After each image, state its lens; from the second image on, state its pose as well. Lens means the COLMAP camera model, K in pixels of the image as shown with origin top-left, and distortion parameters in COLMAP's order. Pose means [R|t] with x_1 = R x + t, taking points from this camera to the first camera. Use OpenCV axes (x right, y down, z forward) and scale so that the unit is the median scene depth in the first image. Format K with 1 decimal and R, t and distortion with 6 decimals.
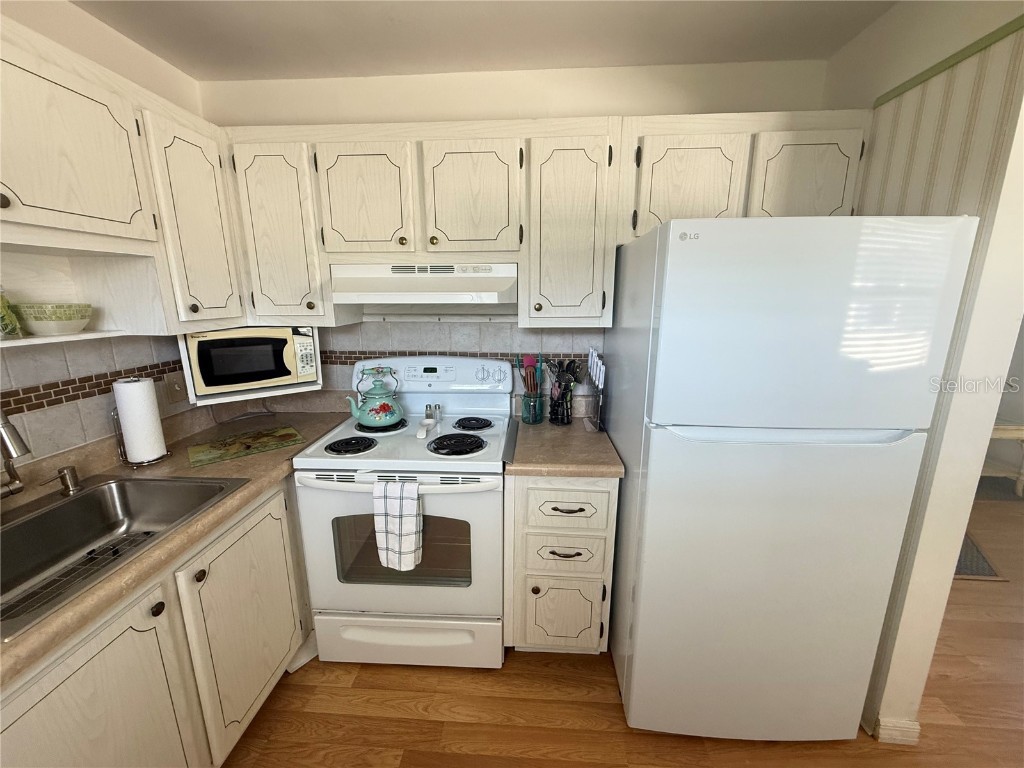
lens RADIAL K [[405.0, 0, 511.5], [0, 405.0, 384.1], [0, 0, 1]] dist [-0.004150, -0.000300]
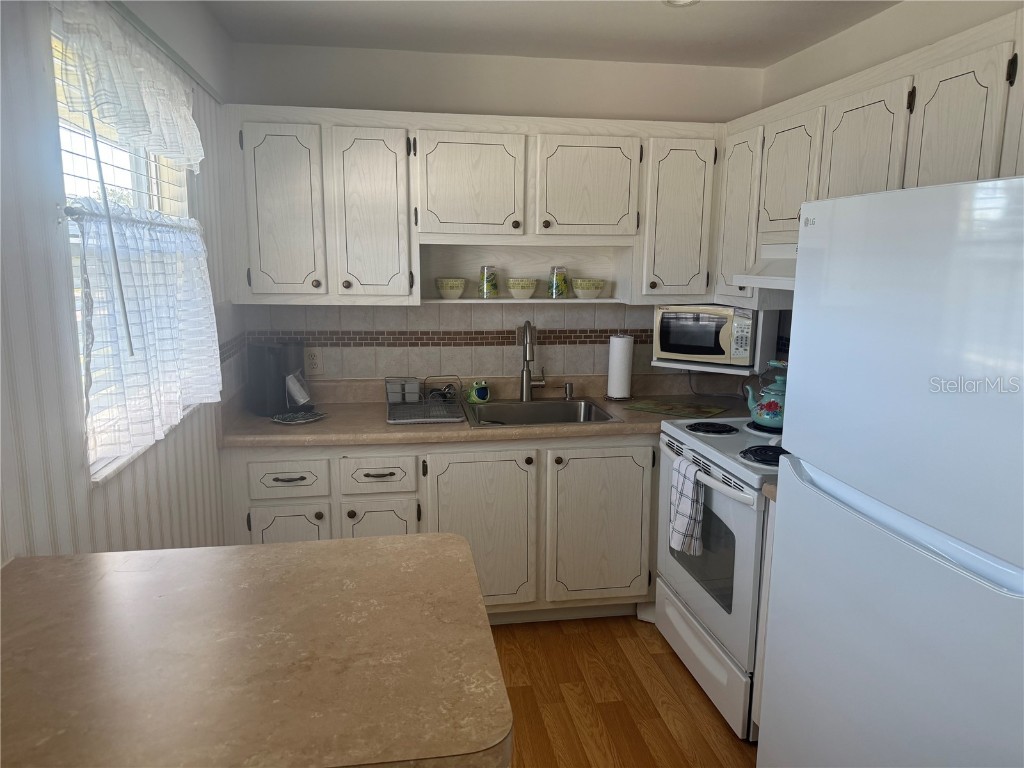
lens RADIAL K [[723.3, 0, 504.0], [0, 723.3, 387.8], [0, 0, 1]] dist [0.008499, -0.030879]
pose [[0.209188, 0.174940, -0.962100, 1.280098], [-0.216935, 0.967654, 0.128782, -0.066748], [0.953509, 0.181773, 0.240372, 0.083289]]
